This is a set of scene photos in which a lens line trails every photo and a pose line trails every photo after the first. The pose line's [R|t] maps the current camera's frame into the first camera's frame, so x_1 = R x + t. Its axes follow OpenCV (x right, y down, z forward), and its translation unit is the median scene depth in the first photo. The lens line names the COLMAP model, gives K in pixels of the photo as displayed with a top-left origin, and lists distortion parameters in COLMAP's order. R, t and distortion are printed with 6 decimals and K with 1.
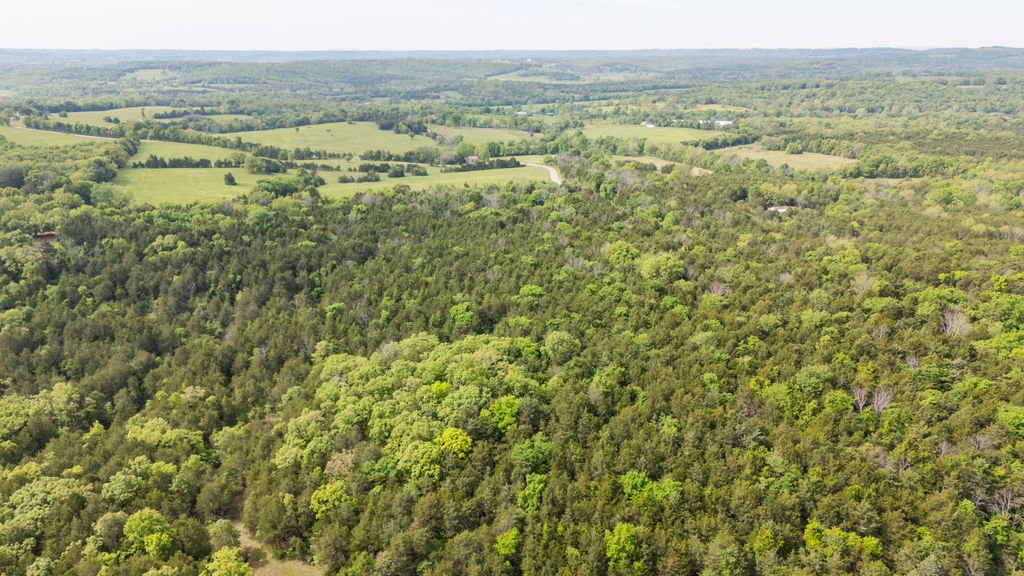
lens RADIAL K [[750.8, 0, 515.0], [0, 750.8, 288.9], [0, 0, 1]] dist [0.072055, -0.068834]
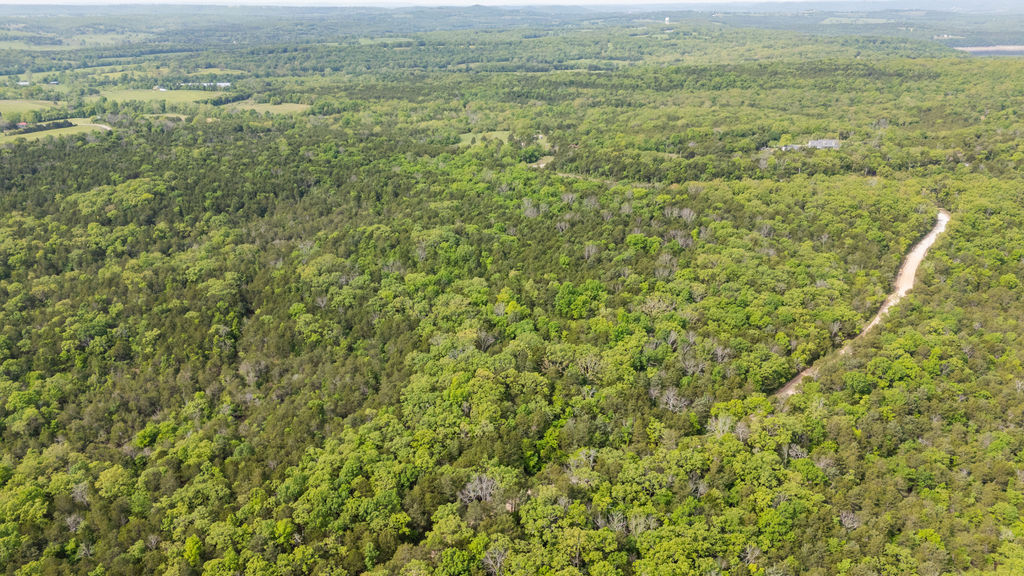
lens RADIAL K [[752.3, 0, 514.8], [0, 752.3, 291.4], [0, 0, 1]] dist [0.065249, -0.055716]
pose [[0.818793, -0.206290, 0.535745, -0.119895], [0.175391, 0.978478, 0.108711, 0.099784], [-0.546640, 0.004953, 0.837353, -0.495773]]
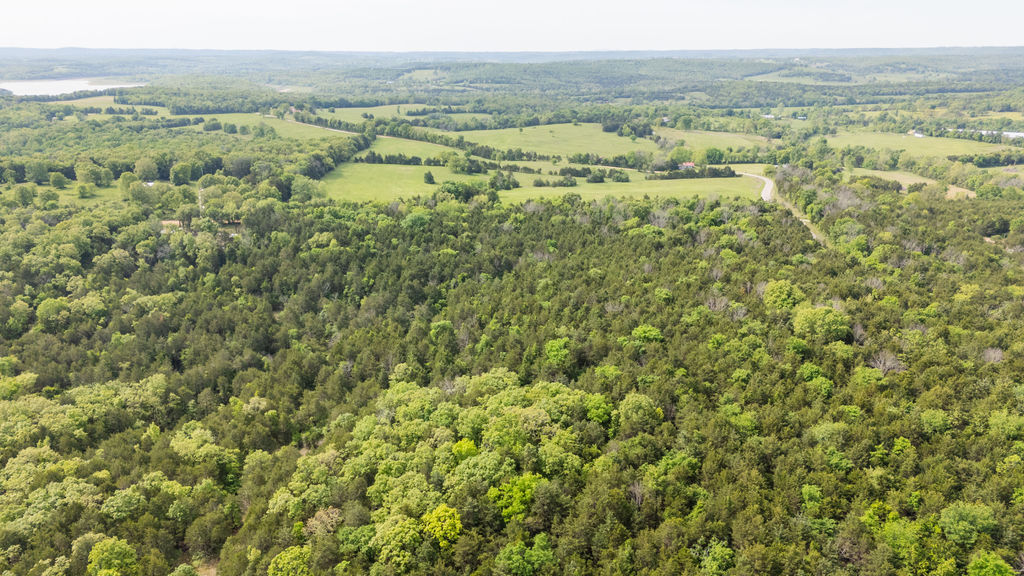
lens RADIAL K [[750.8, 0, 515.0], [0, 750.8, 288.9], [0, 0, 1]] dist [0.072055, -0.068834]
pose [[0.946162, 0.096971, -0.308828, 0.043157], [-0.097011, 0.995166, 0.015263, -0.014087], [0.308815, 0.015518, 0.950995, 0.044613]]
